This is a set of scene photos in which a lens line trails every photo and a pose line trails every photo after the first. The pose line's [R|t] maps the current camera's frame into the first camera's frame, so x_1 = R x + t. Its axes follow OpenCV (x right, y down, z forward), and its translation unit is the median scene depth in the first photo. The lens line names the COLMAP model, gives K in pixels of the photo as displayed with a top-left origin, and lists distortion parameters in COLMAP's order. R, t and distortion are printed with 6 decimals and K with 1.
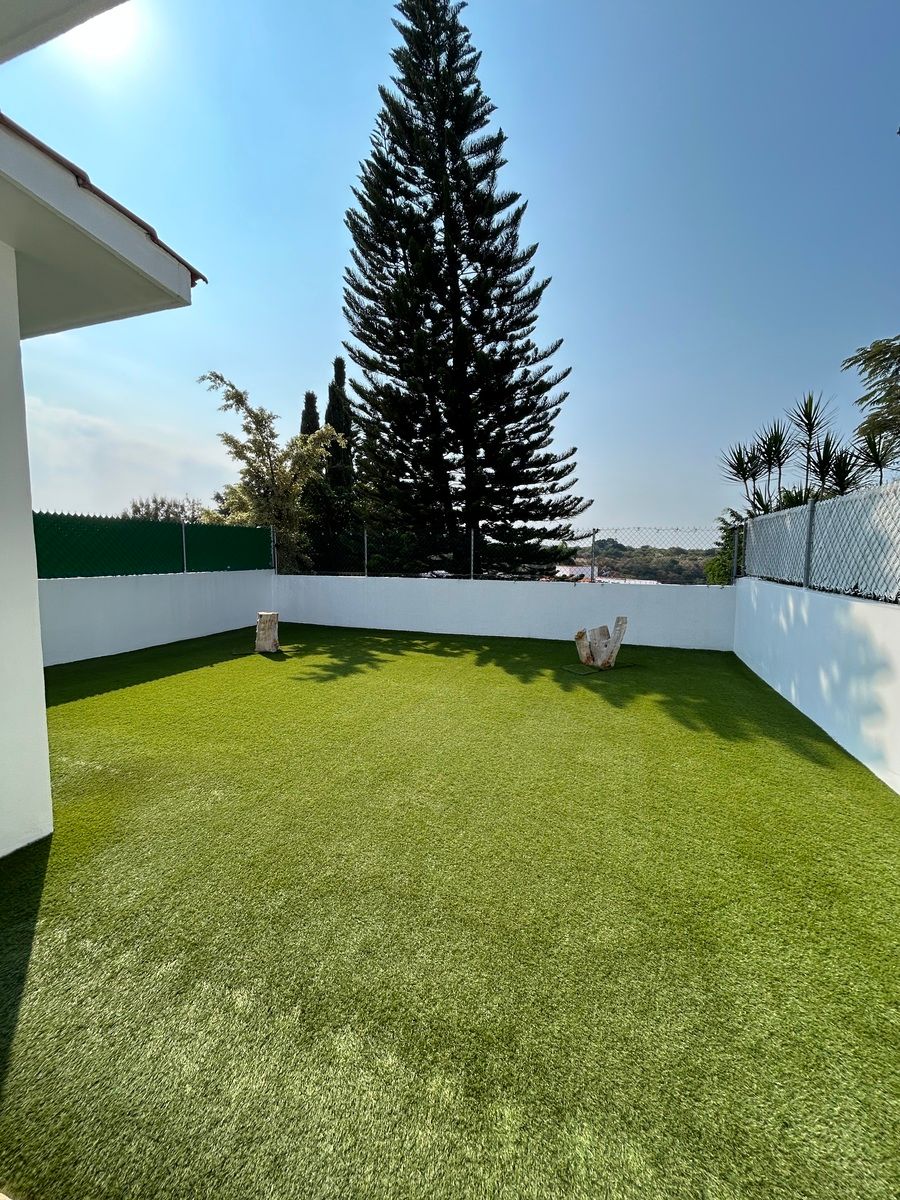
lens RADIAL K [[483.1, 0, 447.7], [0, 483.1, 598.5], [0, 0, 1]] dist [-0.001549, 0.000633]
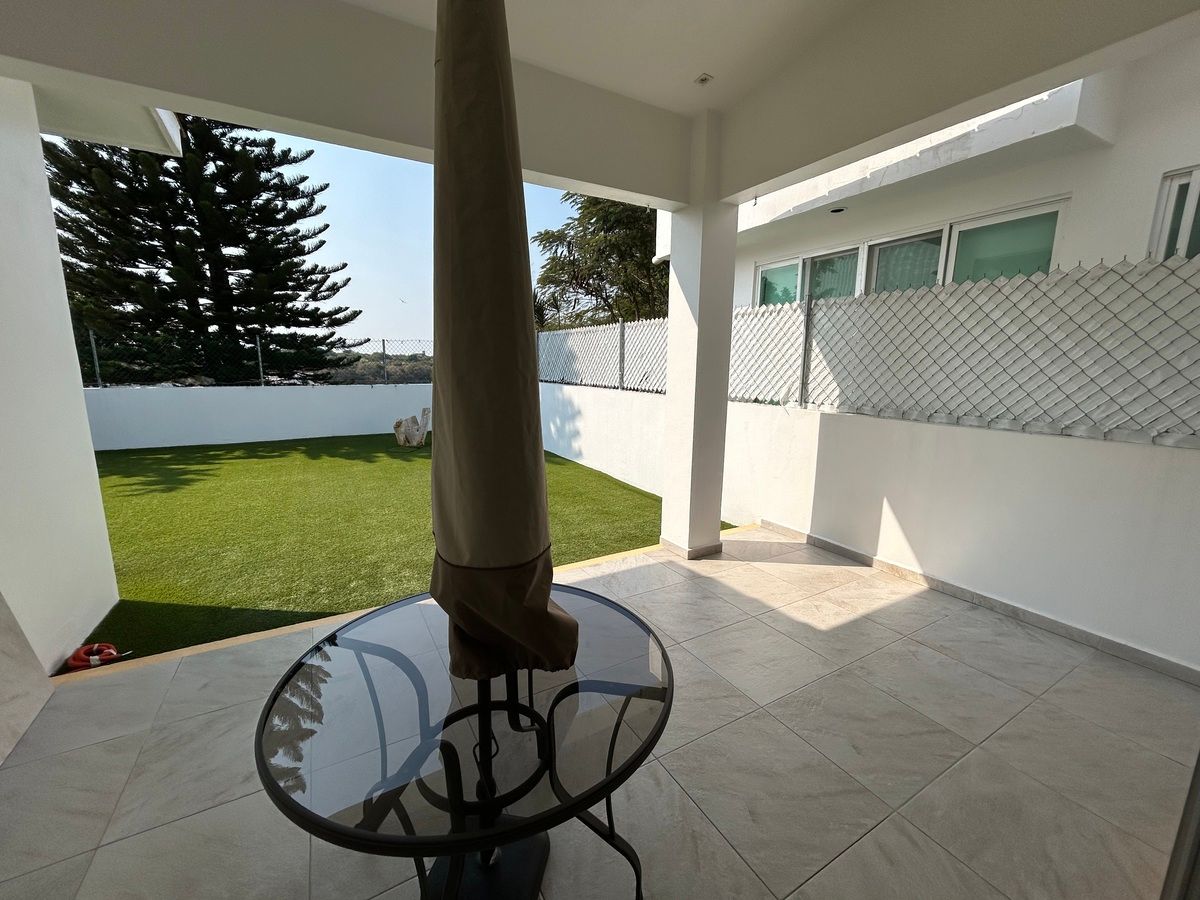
lens RADIAL K [[483.1, 0, 601.8], [0, 483.1, 454.1], [0, 0, 1]] dist [-0.001549, 0.000633]
pose [[0.649127, -0.142875, 0.747142, -0.273049], [0.065860, 0.989070, 0.131918, 0.015219], [-0.757824, -0.036425, 0.651442, -0.204983]]
